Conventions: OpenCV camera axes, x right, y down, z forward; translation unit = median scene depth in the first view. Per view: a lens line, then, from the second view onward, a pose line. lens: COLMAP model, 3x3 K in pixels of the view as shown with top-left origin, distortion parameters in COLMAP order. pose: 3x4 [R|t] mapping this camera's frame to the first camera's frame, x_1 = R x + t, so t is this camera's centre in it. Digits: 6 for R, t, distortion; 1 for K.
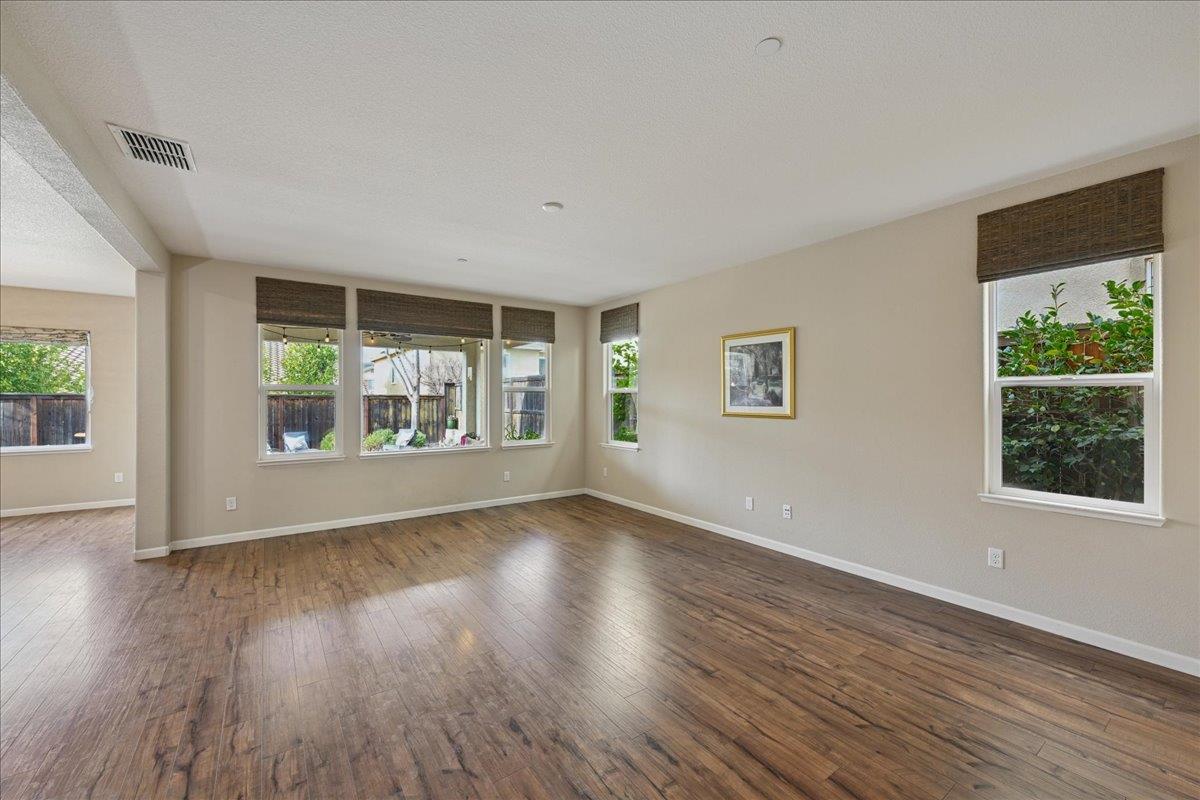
lens RADIAL K [[475.8, 0, 601.7], [0, 475.8, 402.6], [0, 0, 1]] dist [-0.002230, -0.000470]
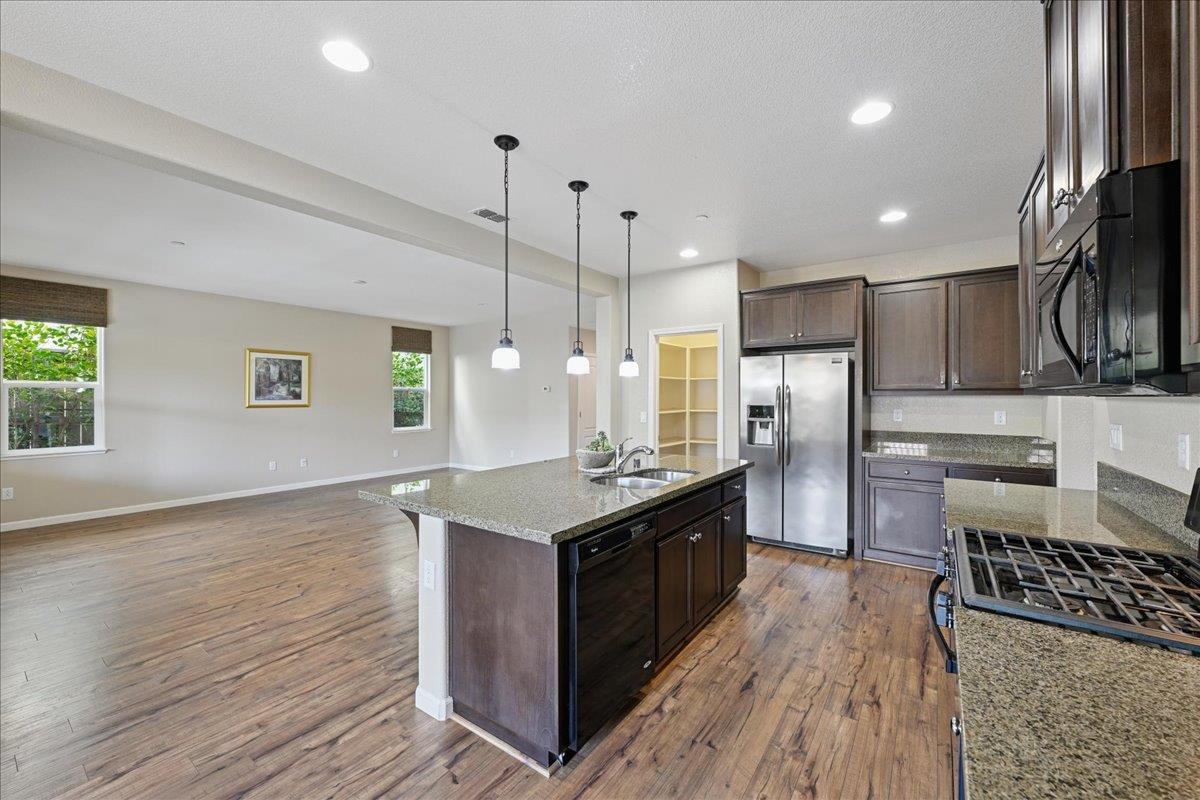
lens RADIAL K [[475.8, 0, 596.1], [0, 475.8, 397.1], [0, 0, 1]] dist [-0.002230, -0.000470]
pose [[-0.328224, -0.004017, 0.944592, -1.482407], [0.005693, 0.999964, 0.006231, -0.005016], [-0.944583, 0.007423, -0.328189, 0.562941]]
